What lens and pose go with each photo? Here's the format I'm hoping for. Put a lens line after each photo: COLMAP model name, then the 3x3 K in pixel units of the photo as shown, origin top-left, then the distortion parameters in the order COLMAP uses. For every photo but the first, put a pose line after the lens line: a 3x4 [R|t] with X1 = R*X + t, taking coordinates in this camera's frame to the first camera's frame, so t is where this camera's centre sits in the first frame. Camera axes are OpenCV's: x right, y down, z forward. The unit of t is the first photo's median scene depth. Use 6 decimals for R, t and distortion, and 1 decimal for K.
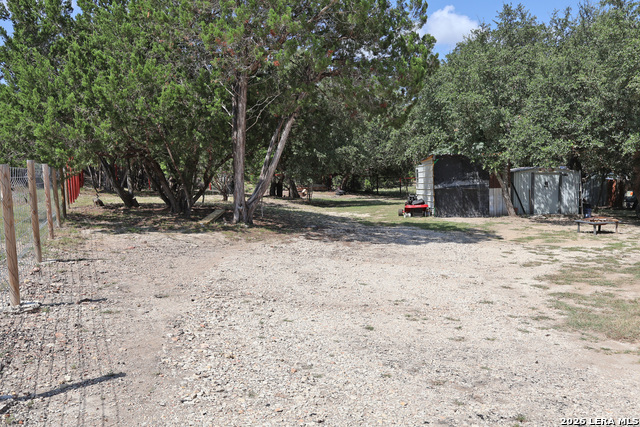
lens RADIAL K [[575.3, 0, 320.0], [0, 575.3, 213.5], [0, 0, 1]] dist [0.008644, 0.004361]
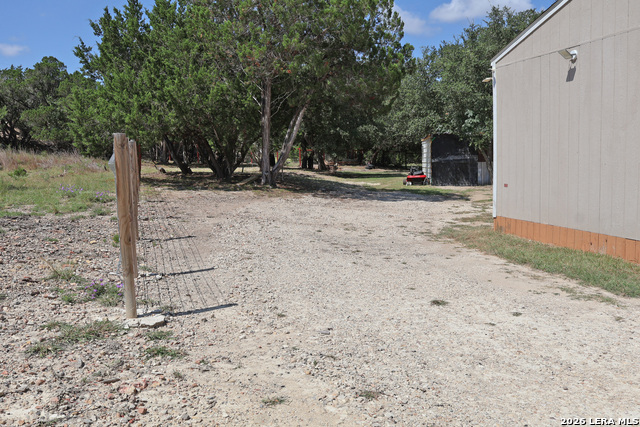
lens RADIAL K [[575.3, 0, 320.0], [0, 575.3, 213.5], [0, 0, 1]] dist [0.008644, 0.004361]
pose [[0.997014, 0.013362, -0.076054, 0.090644], [-0.010137, 0.999040, 0.042625, 0.024170], [0.076550, -0.041727, 0.996192, -0.344230]]
